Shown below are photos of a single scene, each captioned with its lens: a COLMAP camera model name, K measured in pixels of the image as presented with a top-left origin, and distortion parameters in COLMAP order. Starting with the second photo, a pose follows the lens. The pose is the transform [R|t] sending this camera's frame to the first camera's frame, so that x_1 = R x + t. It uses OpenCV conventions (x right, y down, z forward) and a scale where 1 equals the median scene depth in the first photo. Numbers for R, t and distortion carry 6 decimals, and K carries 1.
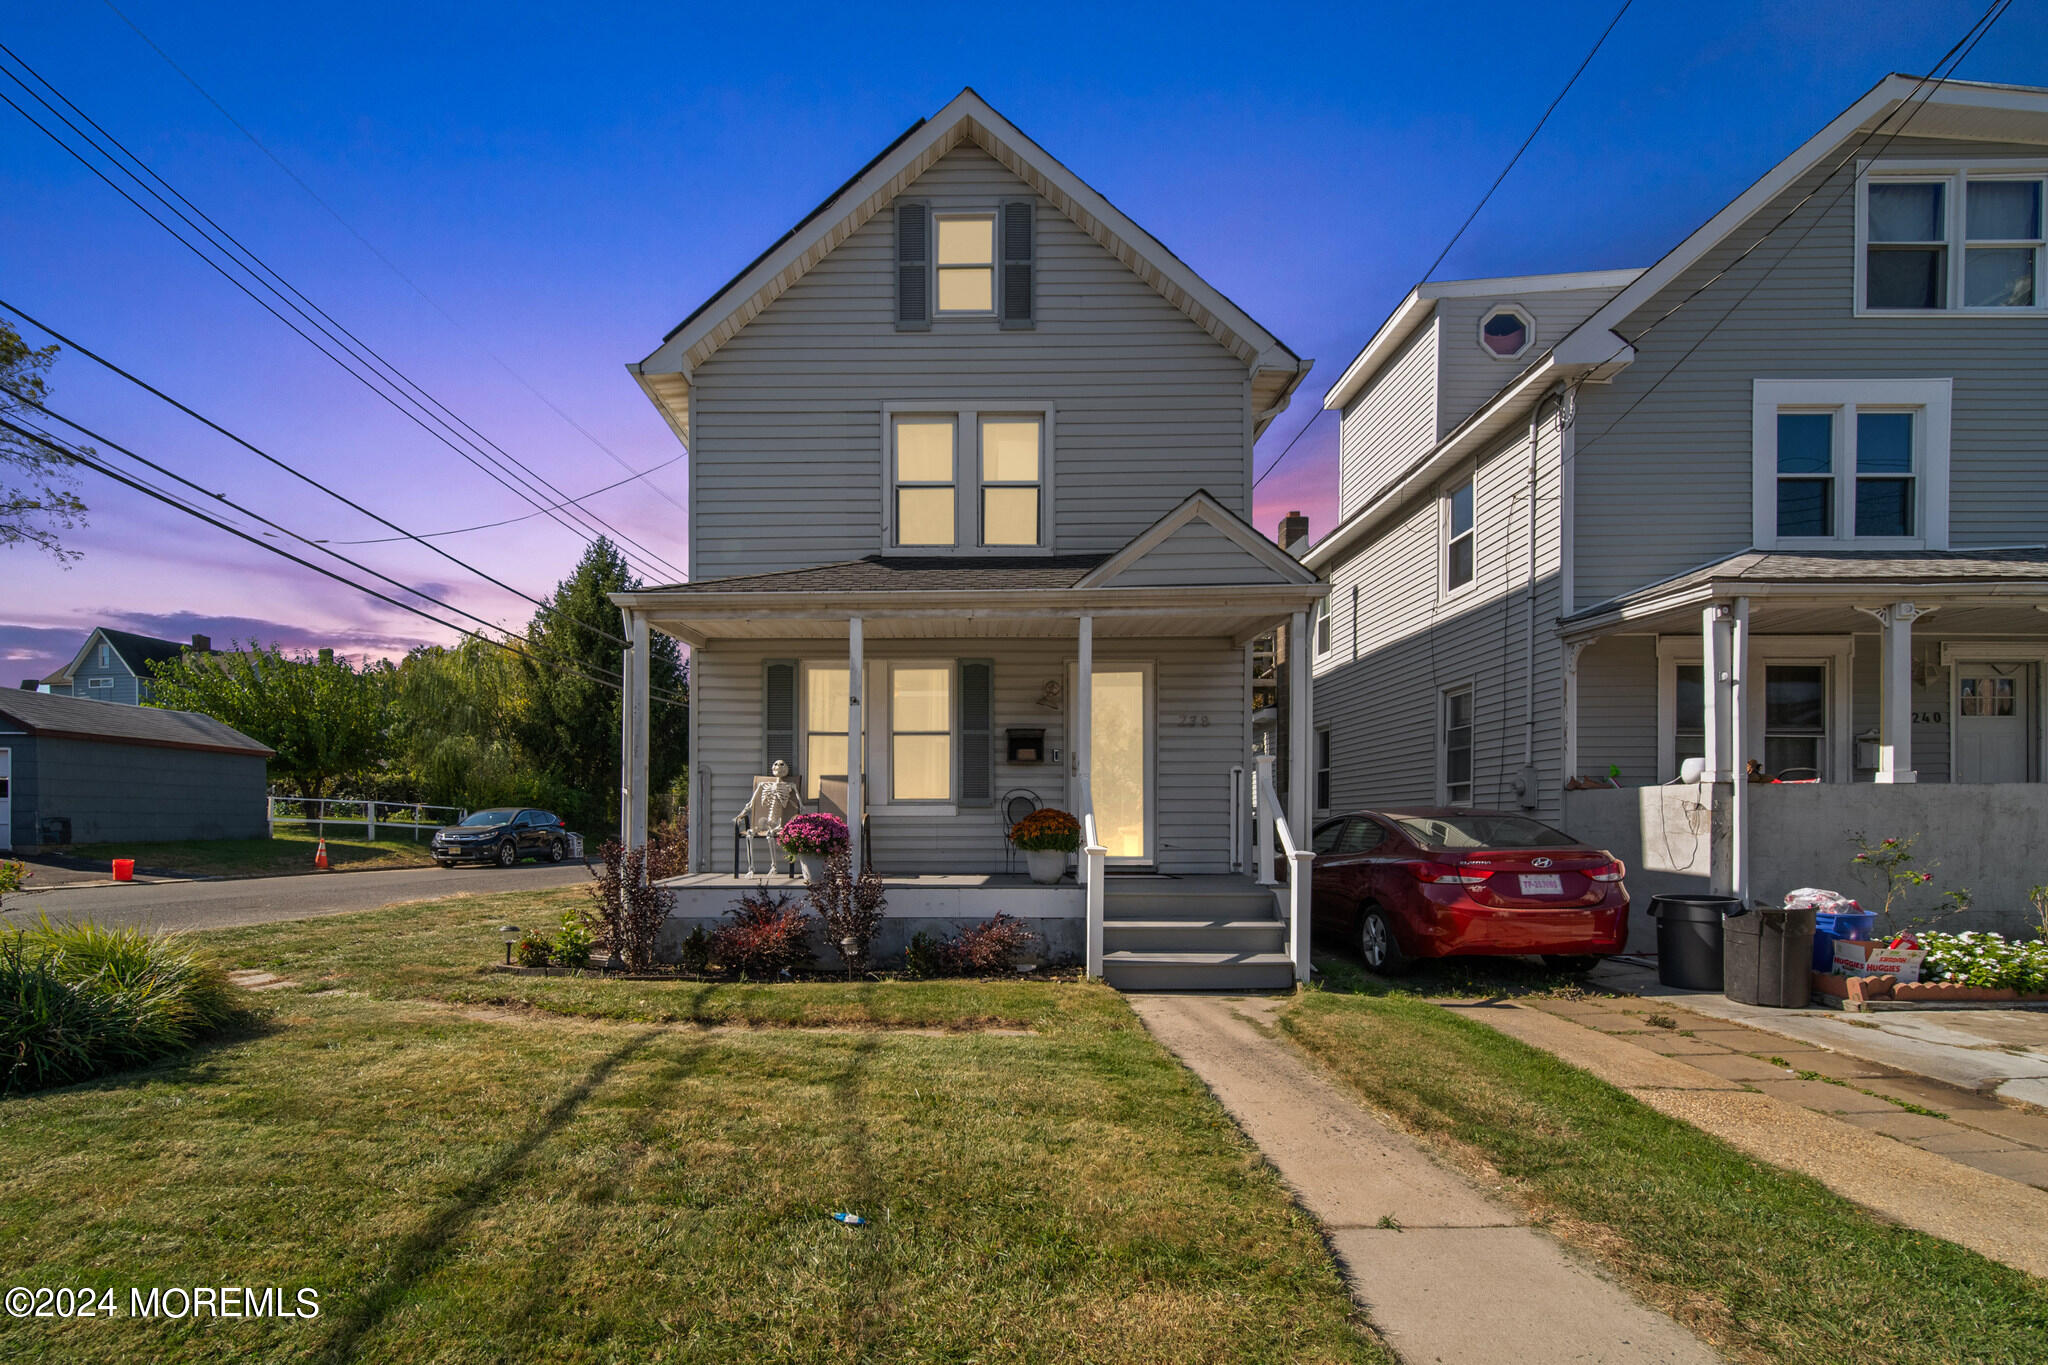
lens RADIAL K [[937.7, 0, 989.6], [0, 937.7, 841.7], [0, 0, 1]] dist [-0.000564, -0.000016]
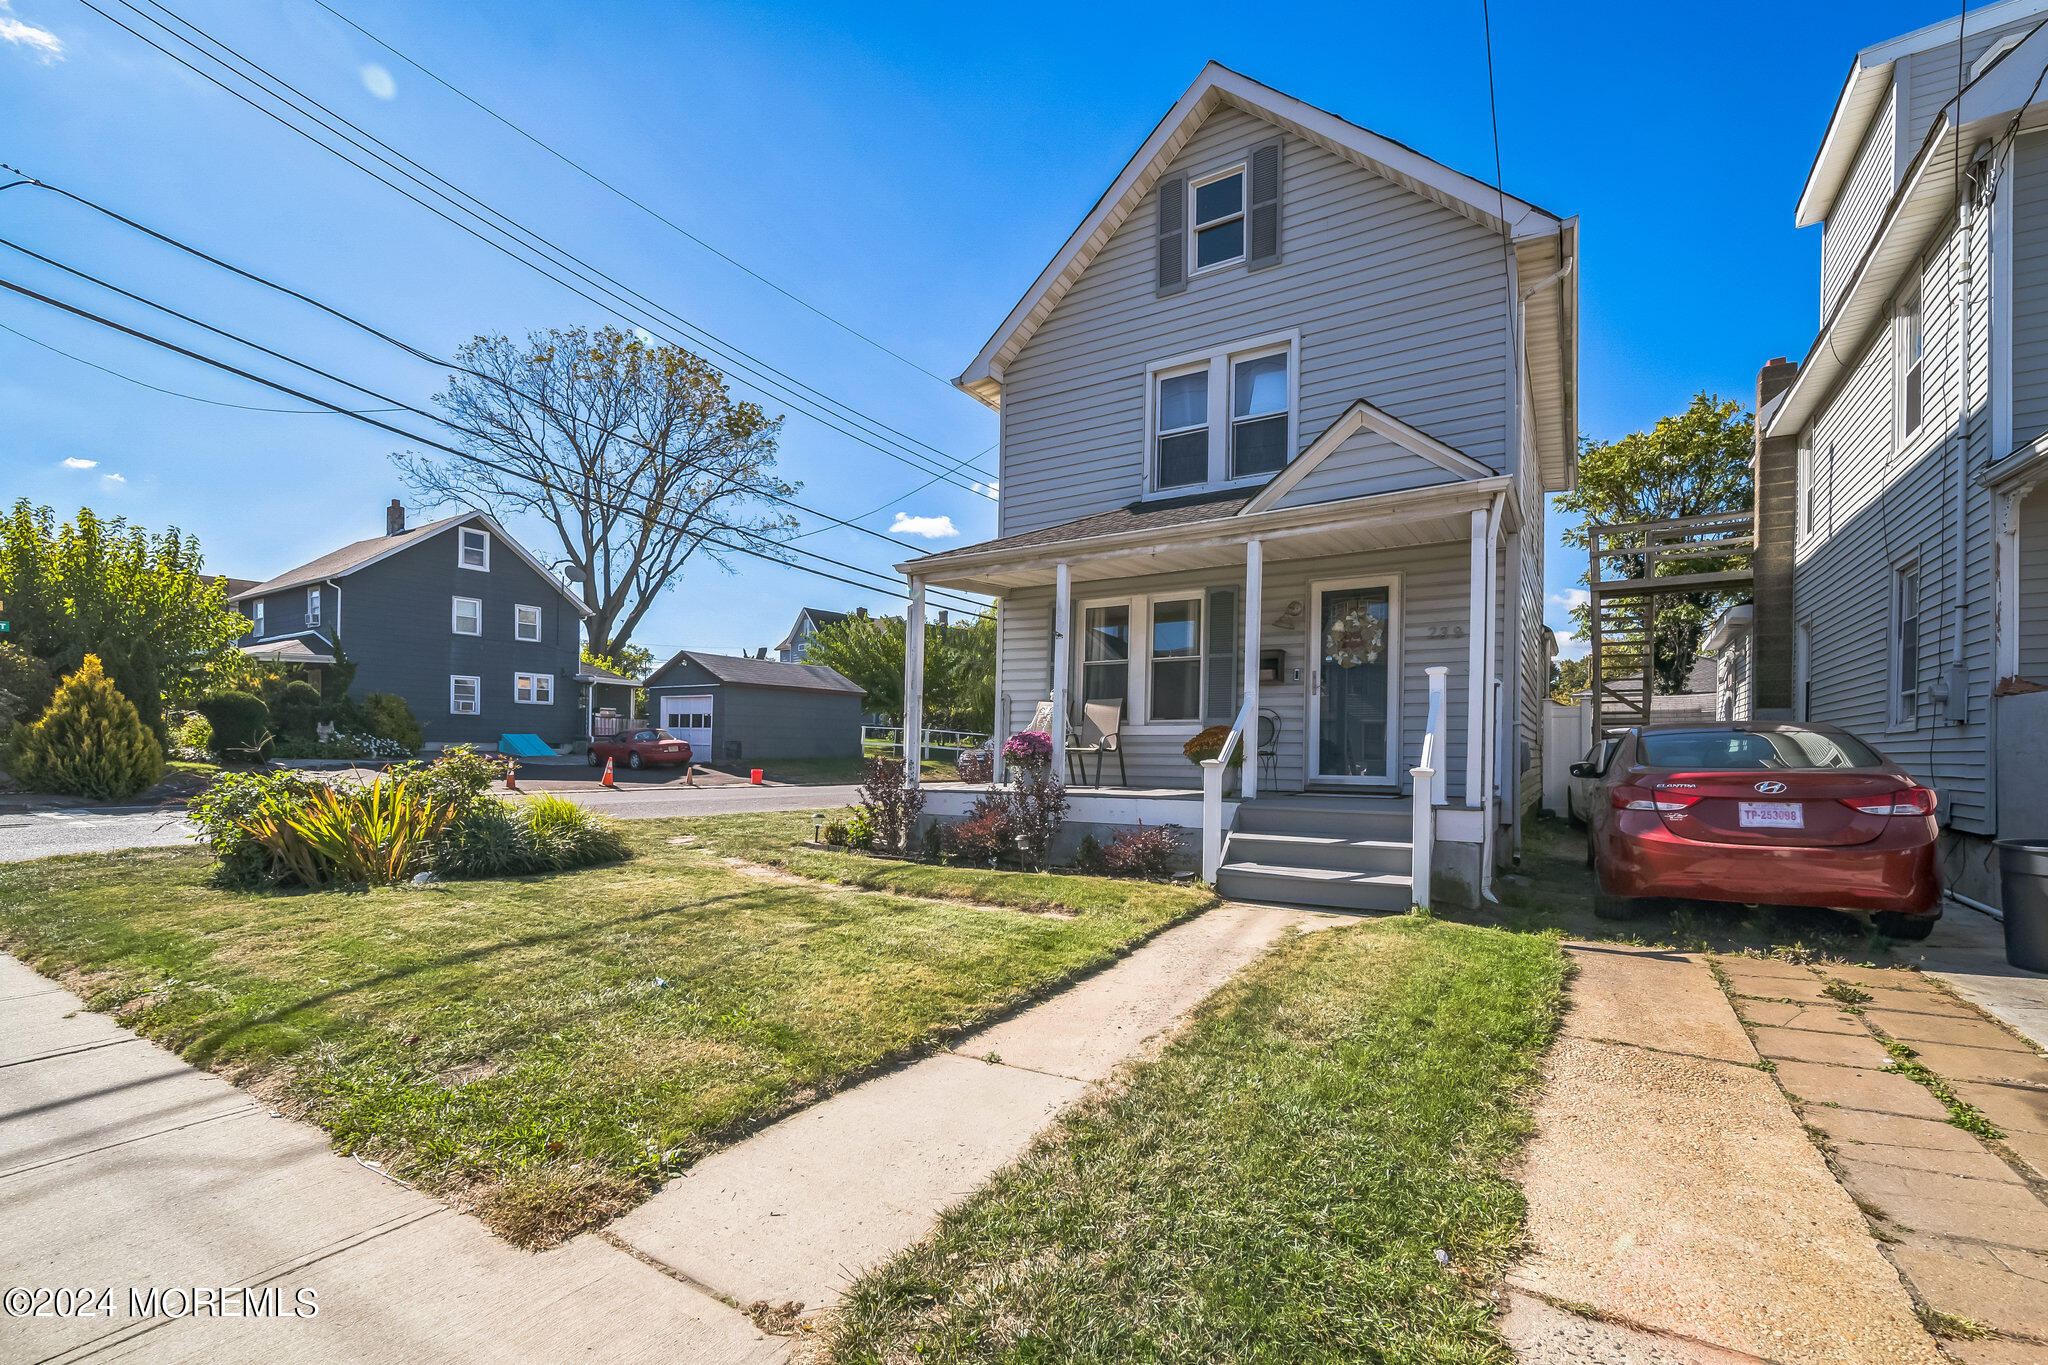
lens RADIAL K [[928.5, 0, 1039.1], [0, 928.5, 748.3], [0, 0, 1]] dist [0.001842, -0.000219]
pose [[0.852981, 0.004092, -0.521927, 0.359253], [-0.016217, 0.999694, -0.018665, 0.010499], [0.521691, 0.024385, 0.852786, 0.003318]]
